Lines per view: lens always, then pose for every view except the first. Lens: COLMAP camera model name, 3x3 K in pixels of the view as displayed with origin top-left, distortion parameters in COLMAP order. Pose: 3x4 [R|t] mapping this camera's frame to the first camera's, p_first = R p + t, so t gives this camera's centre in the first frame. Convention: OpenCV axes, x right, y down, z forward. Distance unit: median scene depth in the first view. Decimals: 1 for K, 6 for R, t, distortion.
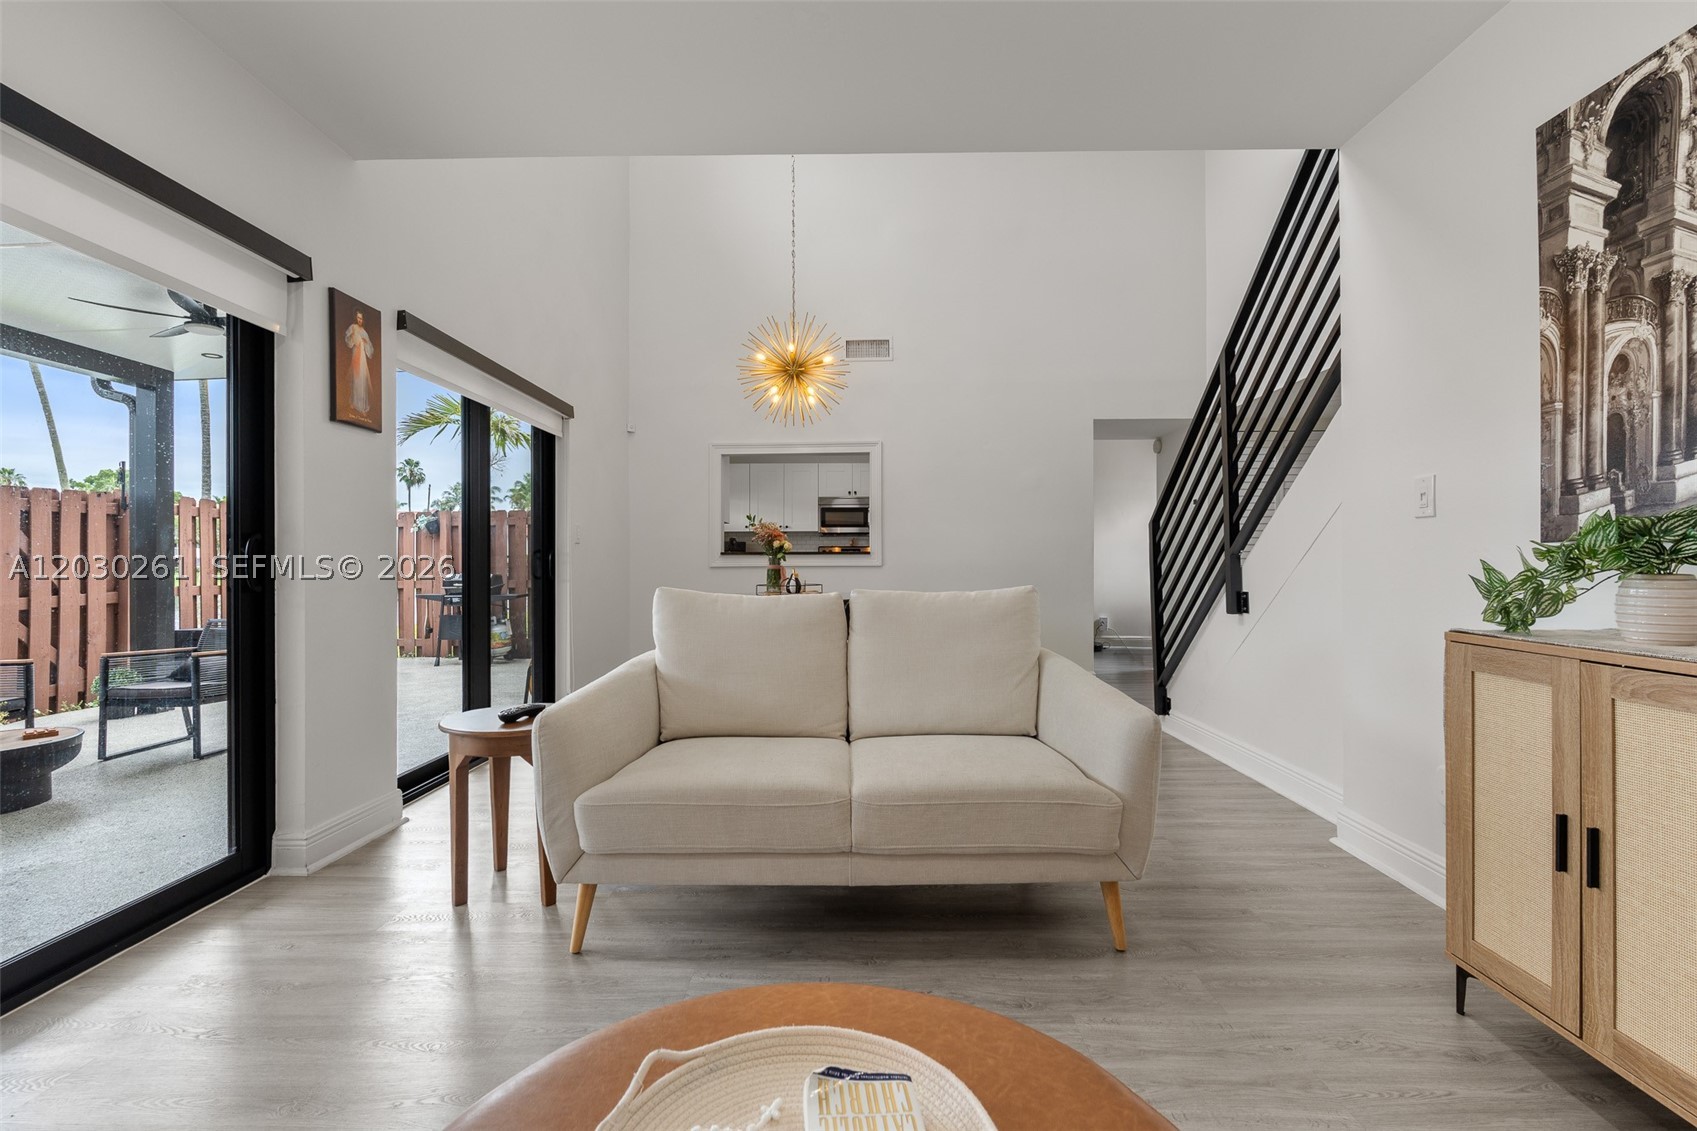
lens RADIAL K [[752.2, 0, 846.6], [0, 752.2, 562.7], [0, 0, 1]] dist [-0.003132, -0.000683]
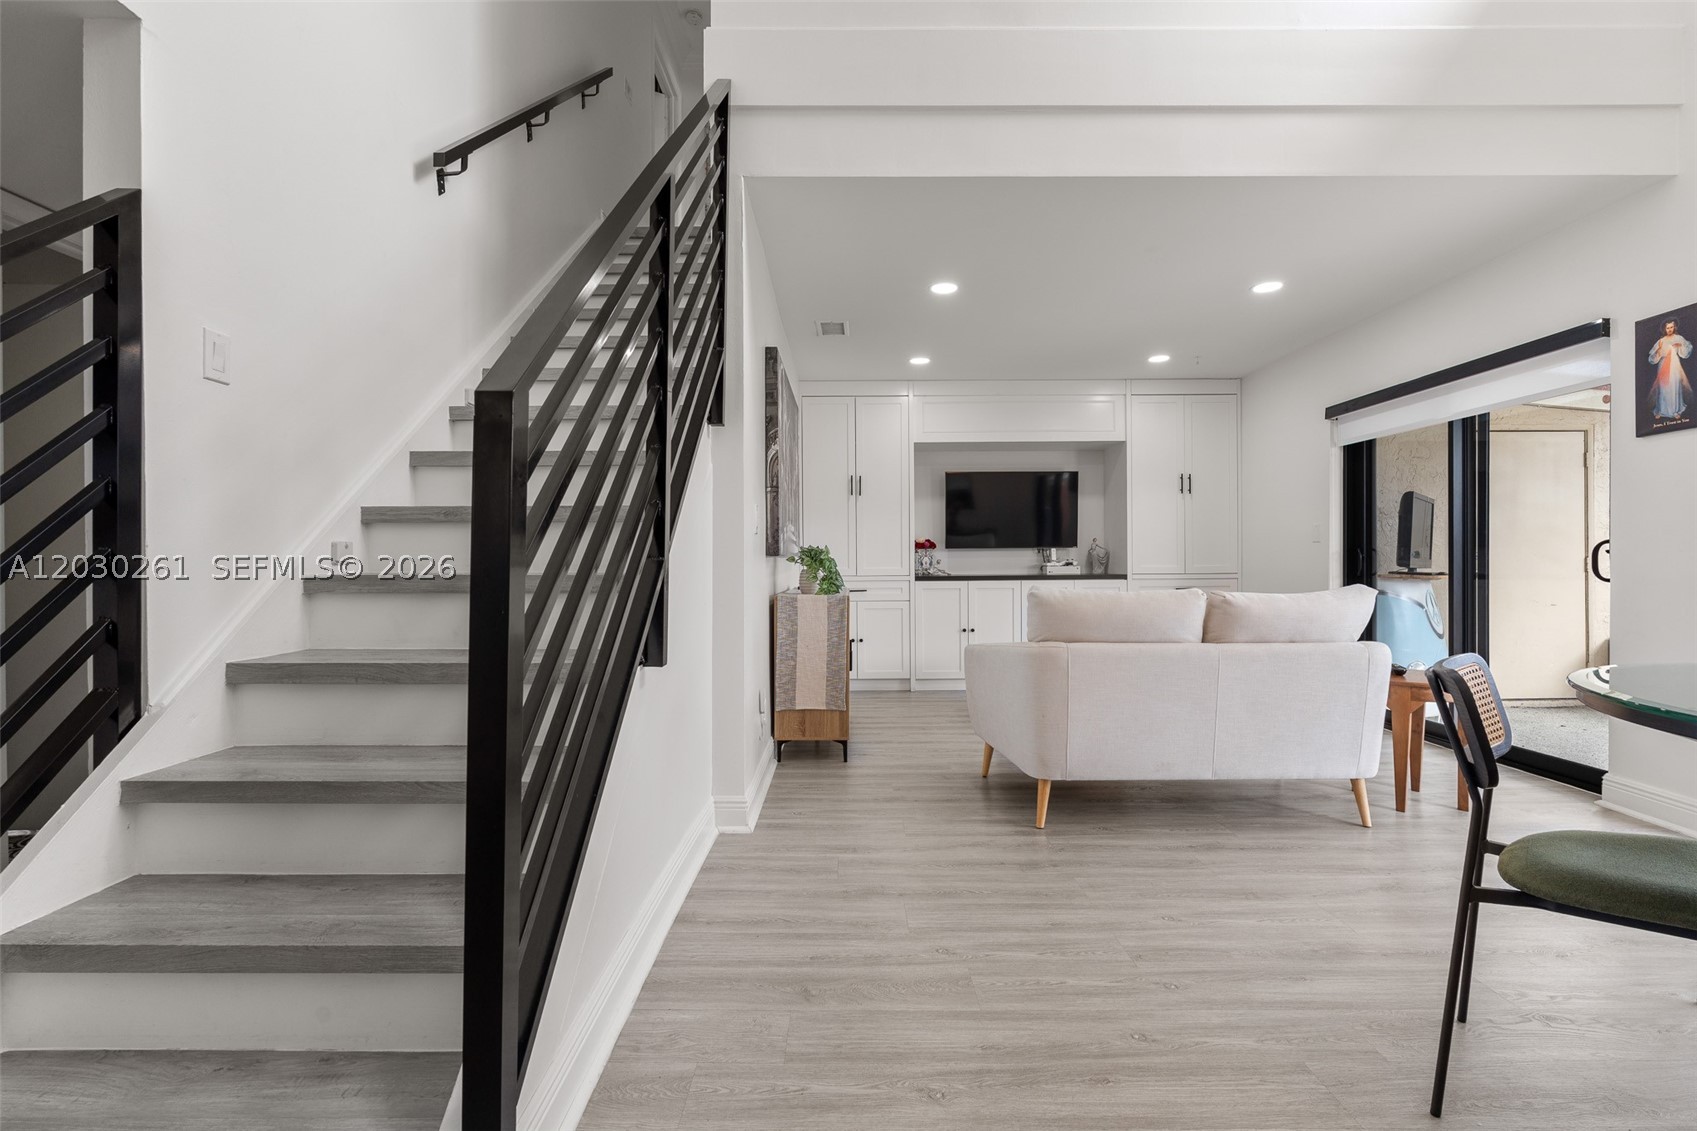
lens RADIAL K [[752.2, 0, 851.3], [0, 752.2, 562.2], [0, 0, 1]] dist [-0.003132, -0.000683]
pose [[-0.999839, 0.005573, -0.017047, 0.779660], [0.005615, 0.999981, -0.002421, -0.002991], [0.017033, -0.002516, -0.999852, 3.065273]]
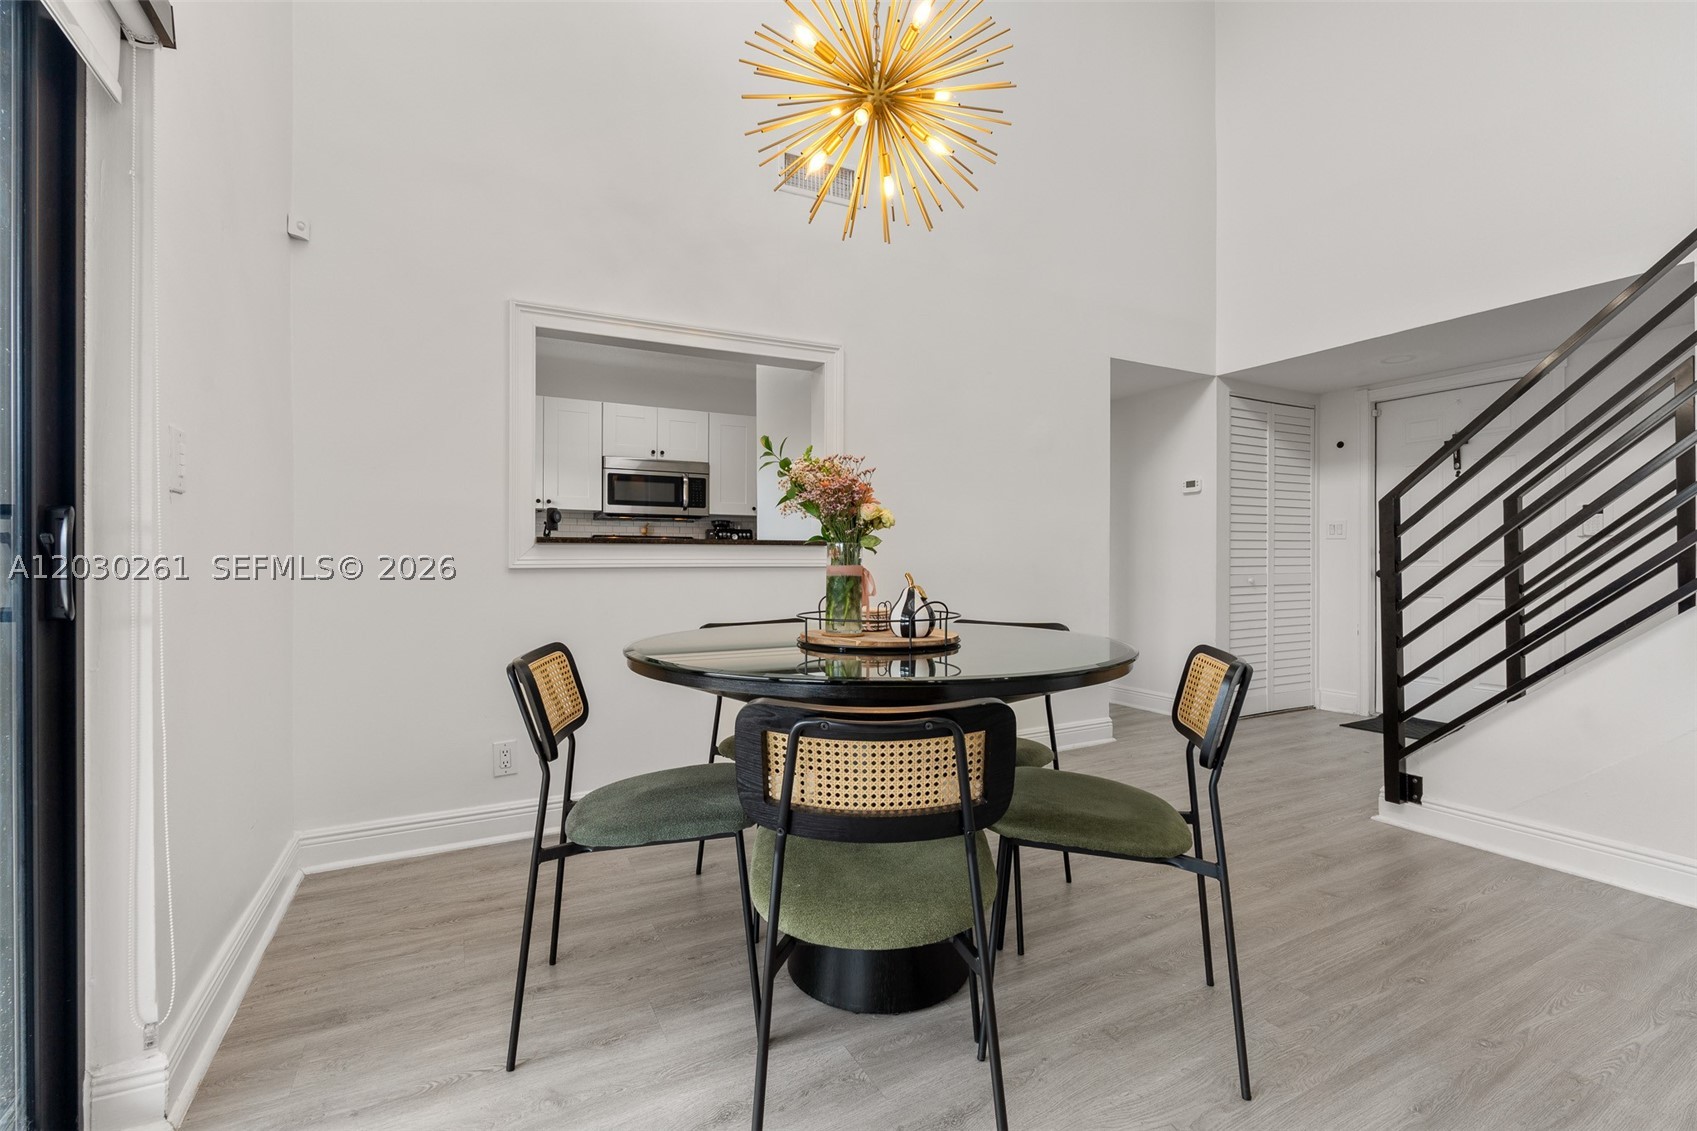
lens RADIAL K [[752.2, 0, 847.4], [0, 752.2, 564.0], [0, 0, 1]] dist [-0.003132, -0.000683]
pose [[0.878985, 0.002397, 0.476843, -0.725214], [-0.003354, 0.999994, 0.001154, 0.004312], [-0.476837, -0.002614, 0.878988, 1.665927]]
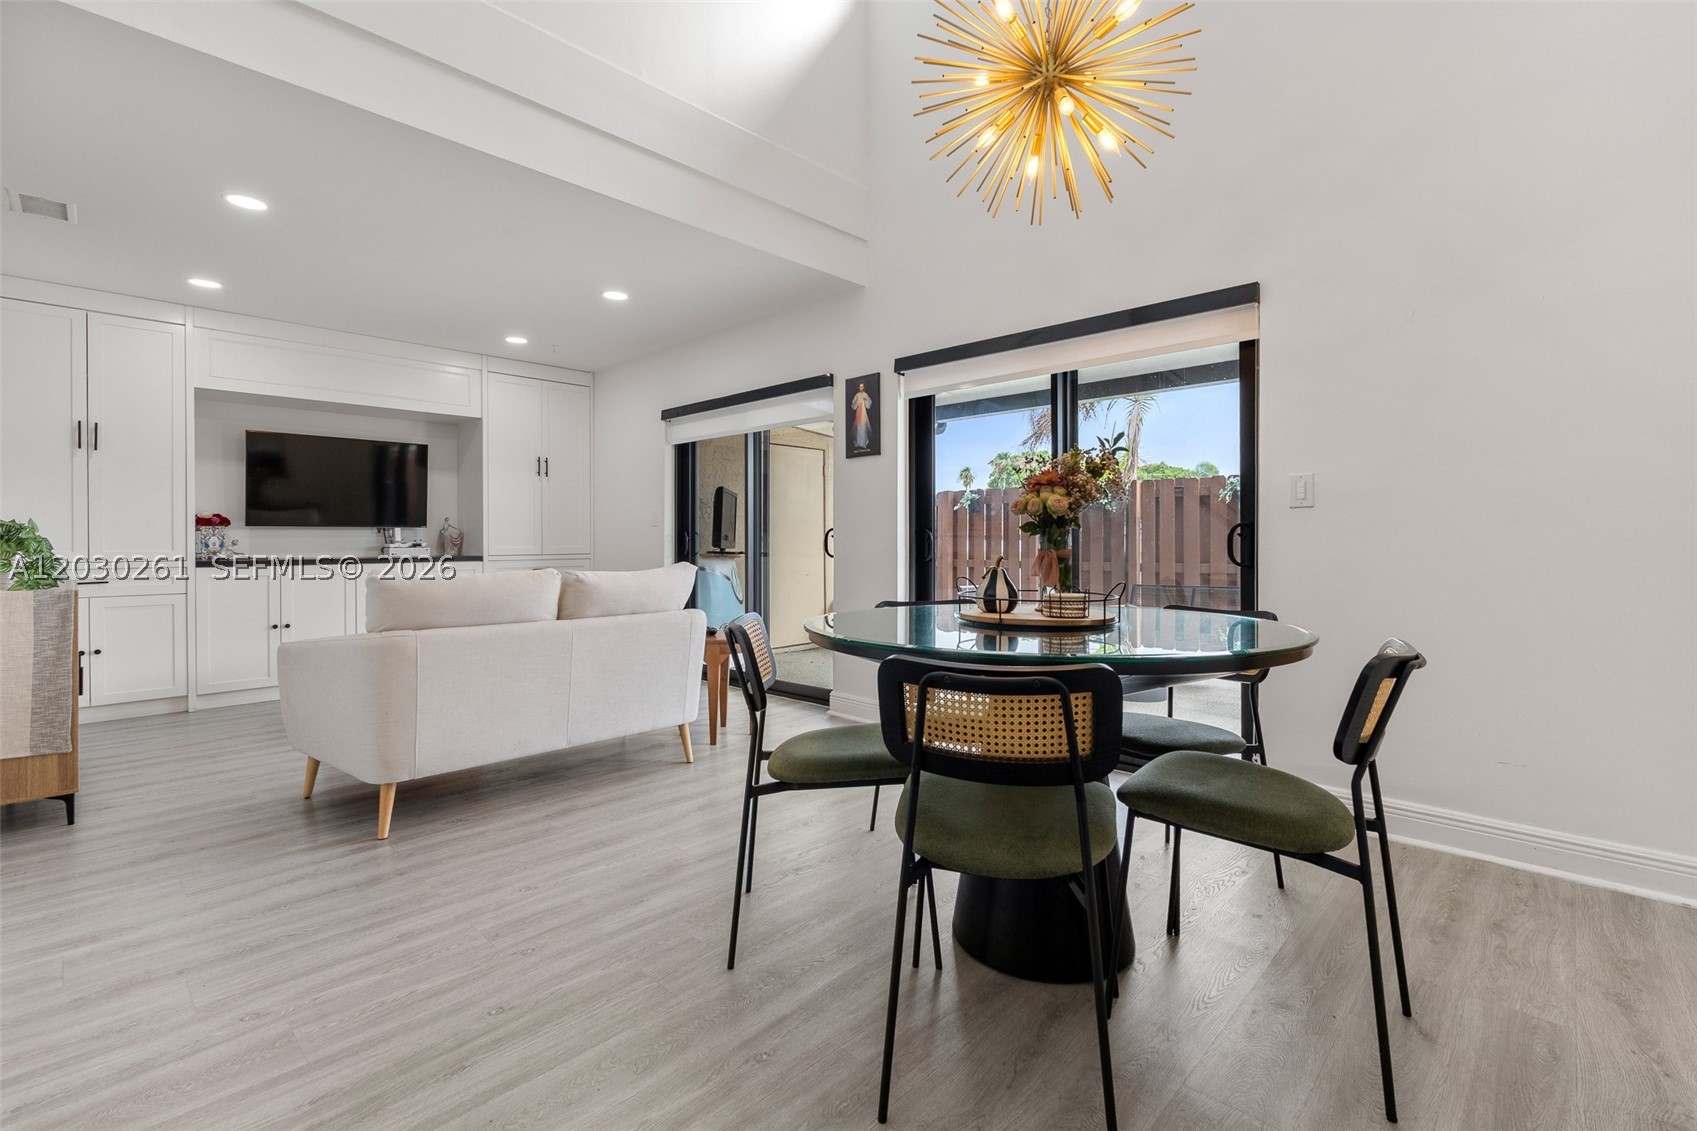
lens RADIAL K [[752.2, 0, 847.2], [0, 752.2, 543.8], [0, 0, 1]] dist [-0.003132, -0.000683]
pose [[-0.682141, 0.005374, -0.731201, 0.796275], [0.004599, 0.999985, 0.003058, -0.004595], [0.731206, -0.001277, -0.682156, 3.106083]]
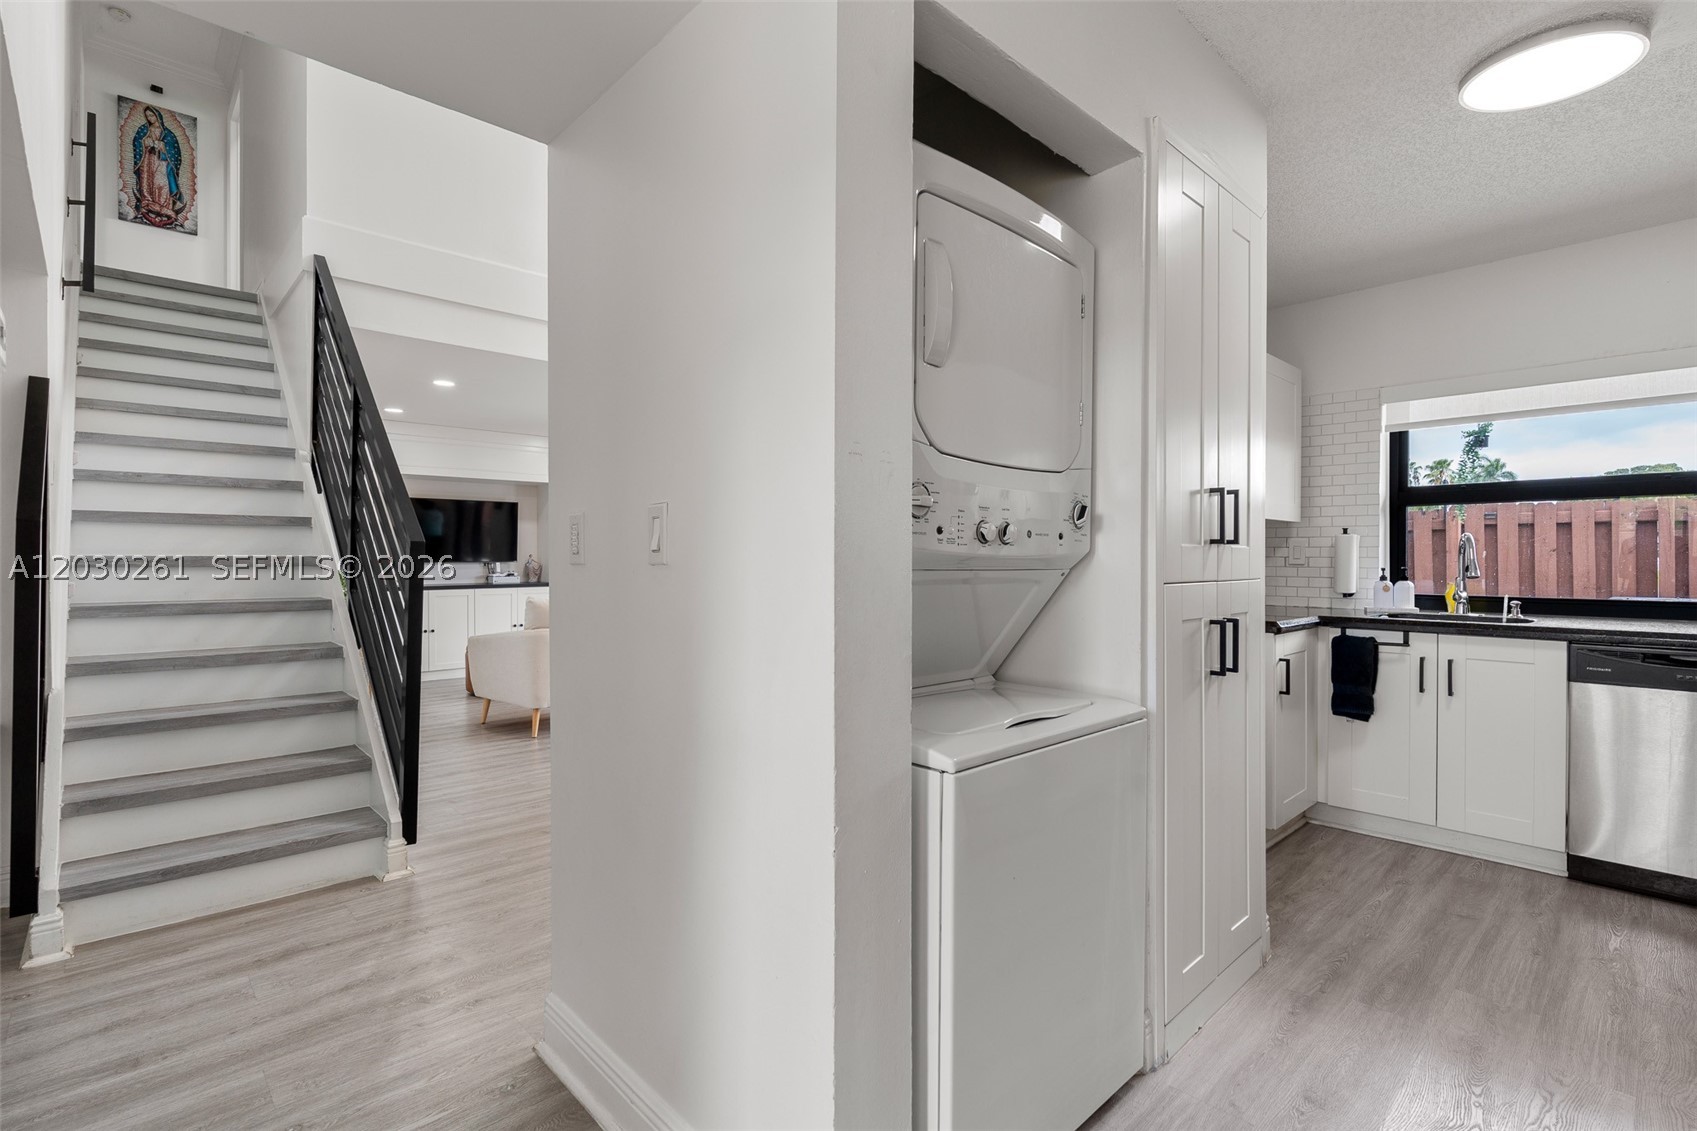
lens RADIAL K [[789.0, 0, 850.9], [0, 789.0, 563.5], [0, 0, 1]] dist [-0.002066, -0.000338]
pose [[-0.714010, 0.005932, -0.700111, 1.550821], [0.001892, 0.999977, 0.006543, -0.092387], [0.700133, 0.003347, -0.714004, 4.354374]]
